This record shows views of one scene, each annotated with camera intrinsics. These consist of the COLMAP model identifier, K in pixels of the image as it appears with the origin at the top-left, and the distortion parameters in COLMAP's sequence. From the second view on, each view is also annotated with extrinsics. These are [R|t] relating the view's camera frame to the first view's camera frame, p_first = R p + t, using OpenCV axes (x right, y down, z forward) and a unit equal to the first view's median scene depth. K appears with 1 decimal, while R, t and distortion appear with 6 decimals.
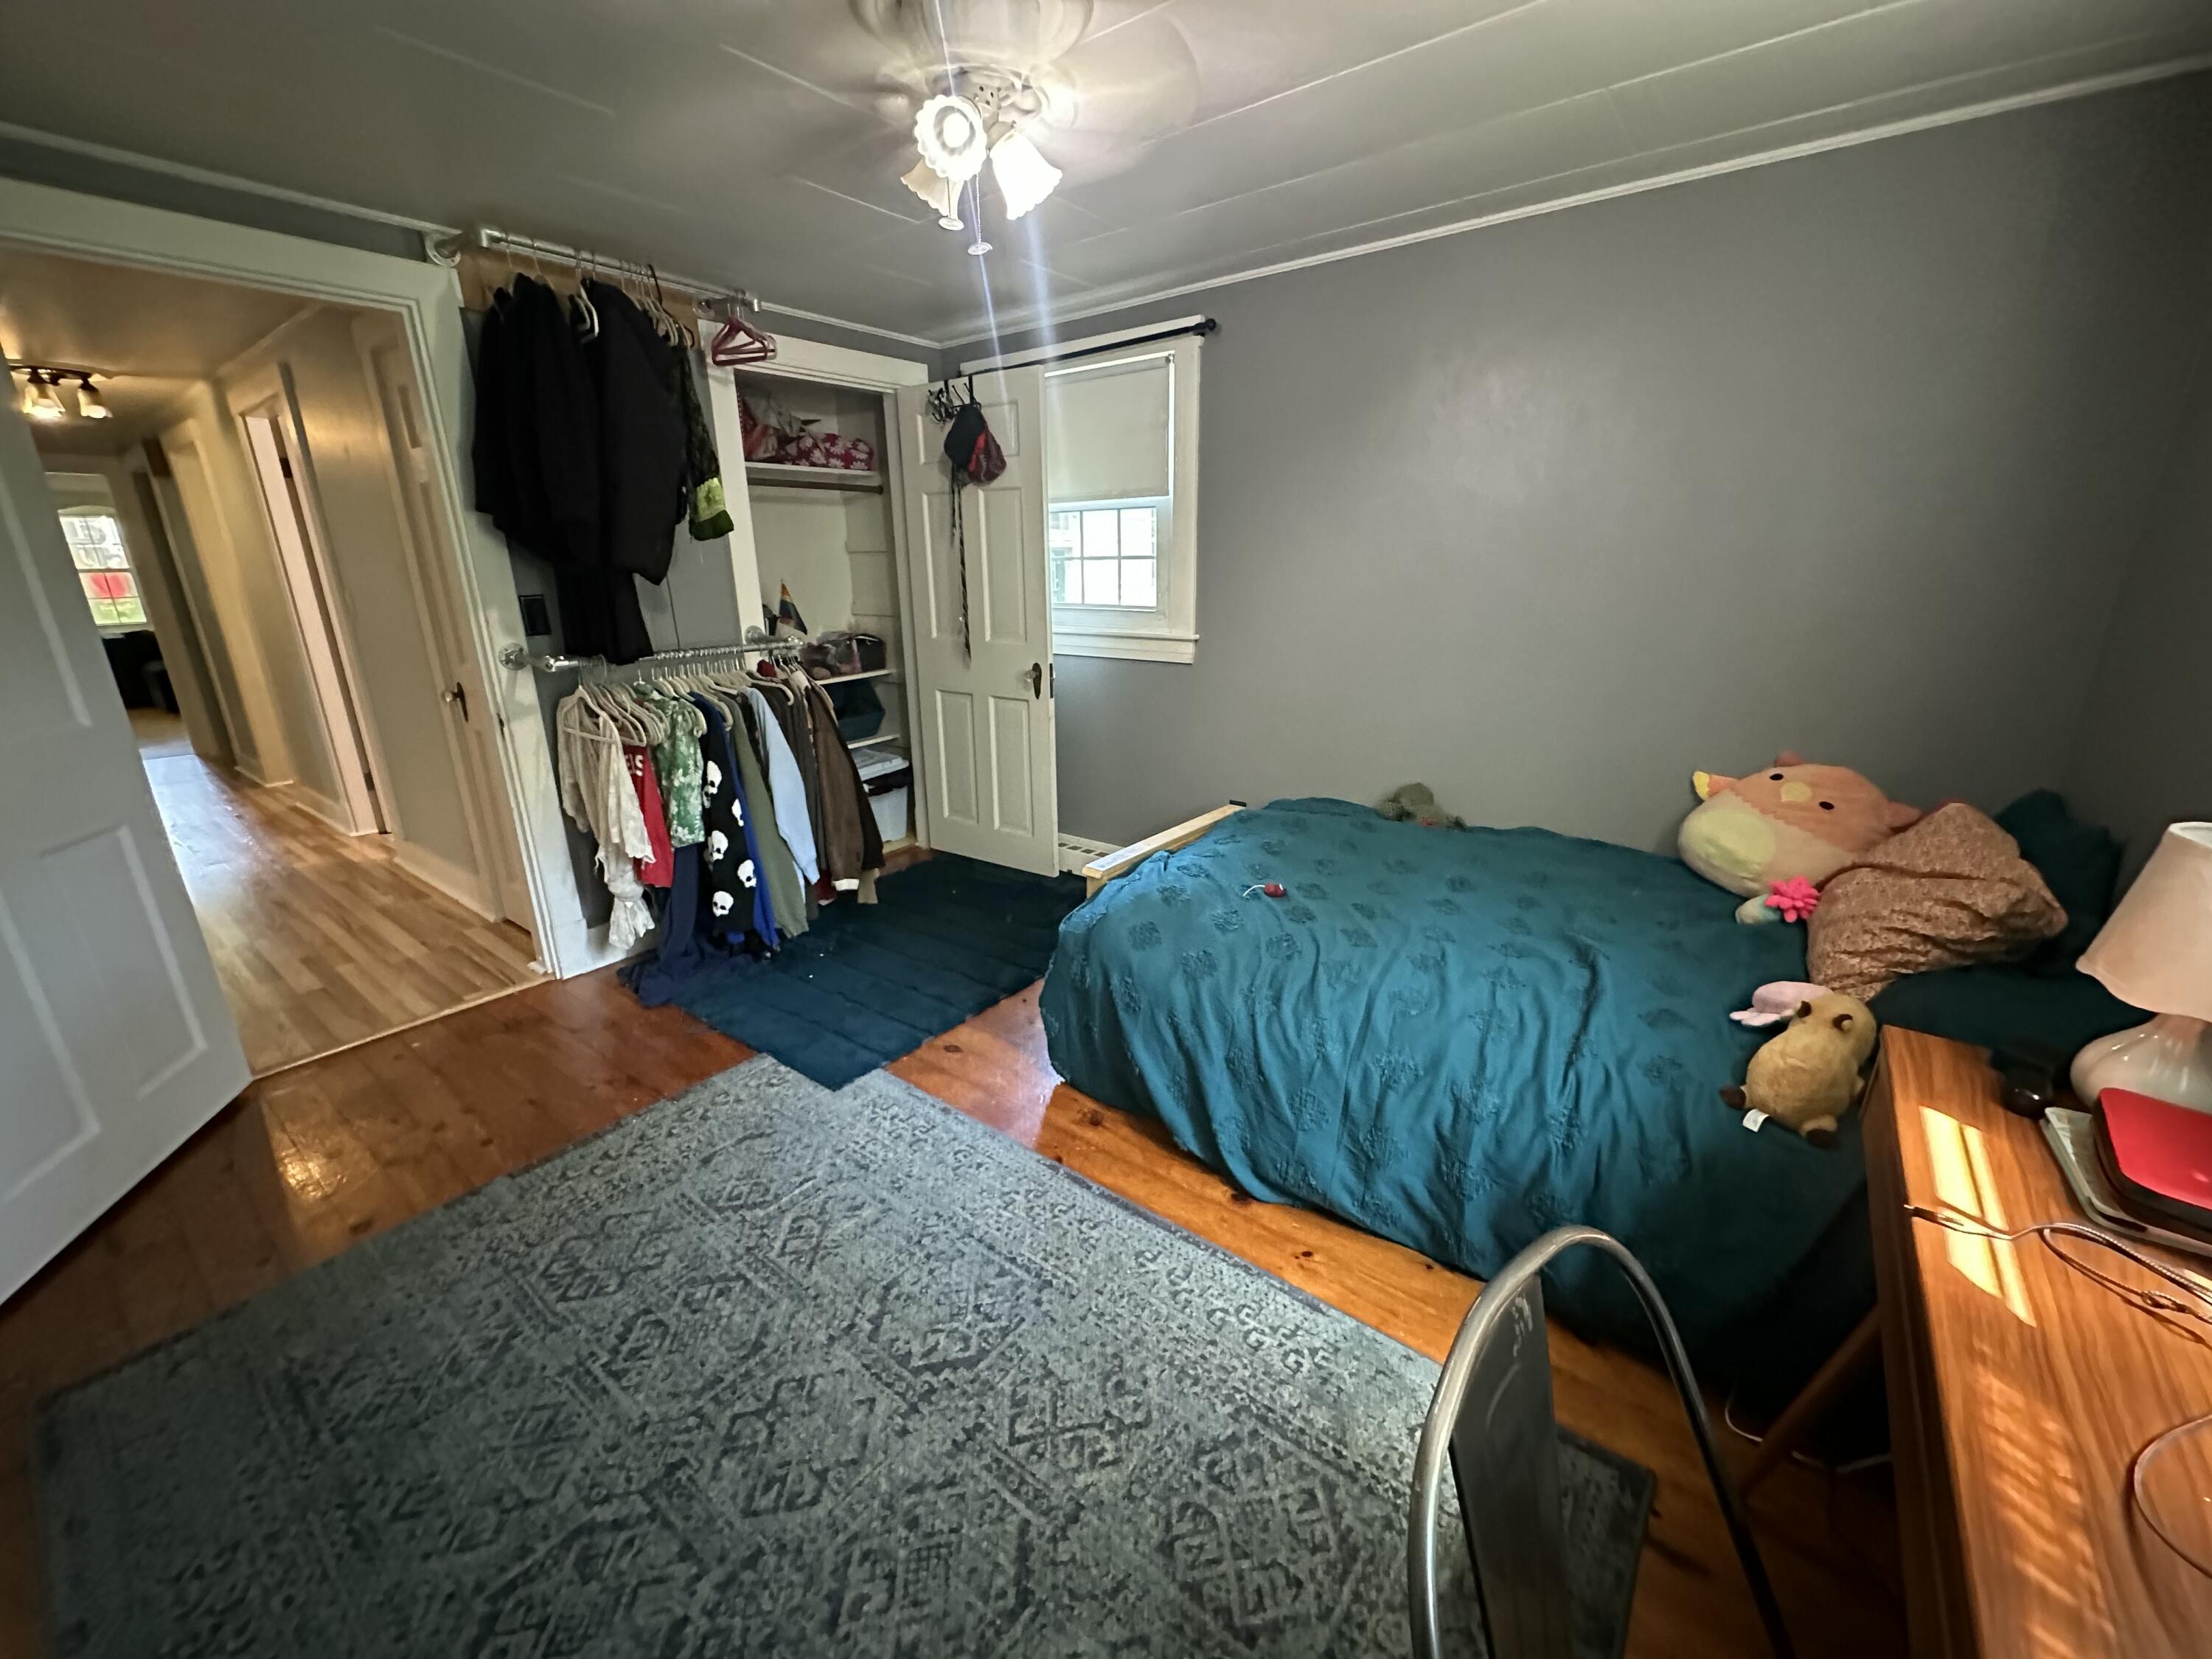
lens RADIAL K [[879.9, 0, 1106.0], [0, 879.9, 829.5], [0, 0, 1]] dist [-0.000569, -0.000206]
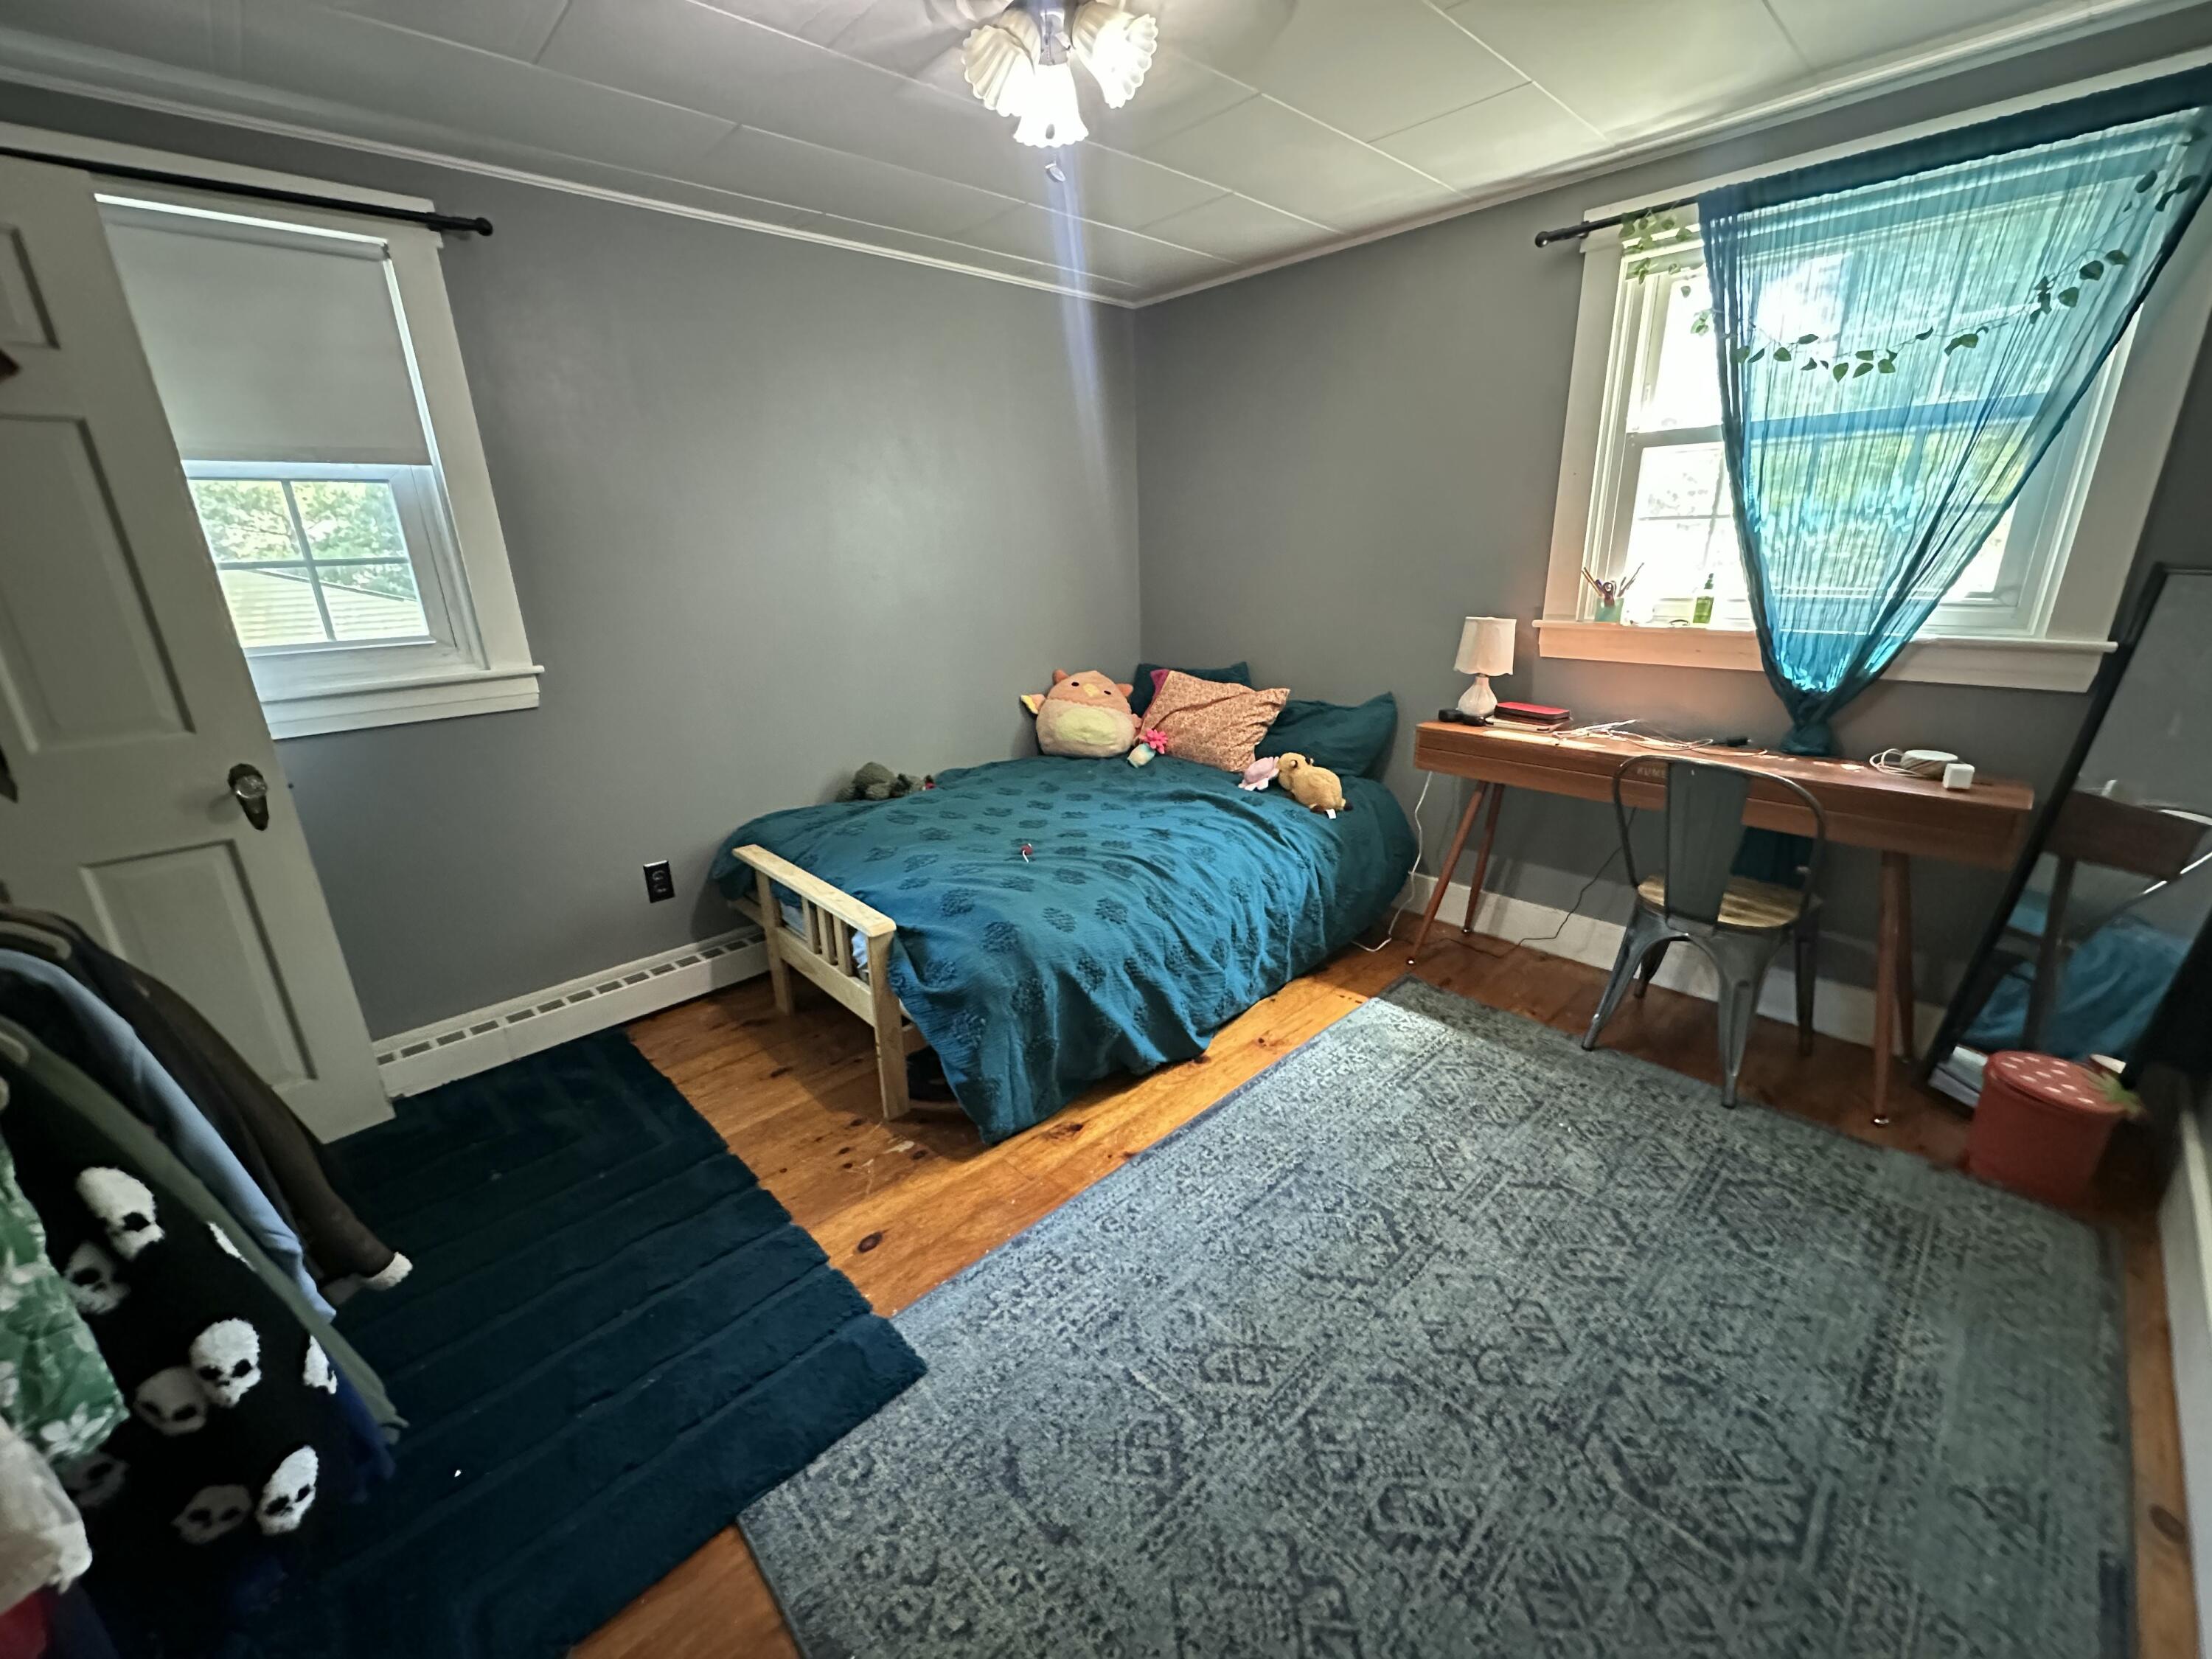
lens RADIAL K [[879.9, 0, 1106.0], [0, 879.9, 829.5], [0, 0, 1]] dist [-0.000569, -0.000206]
pose [[0.154021, -0.300339, 0.941315, -1.056427], [0.320143, 0.916458, 0.240026, -0.241735], [-0.934765, 0.264386, 0.237305, 0.850577]]
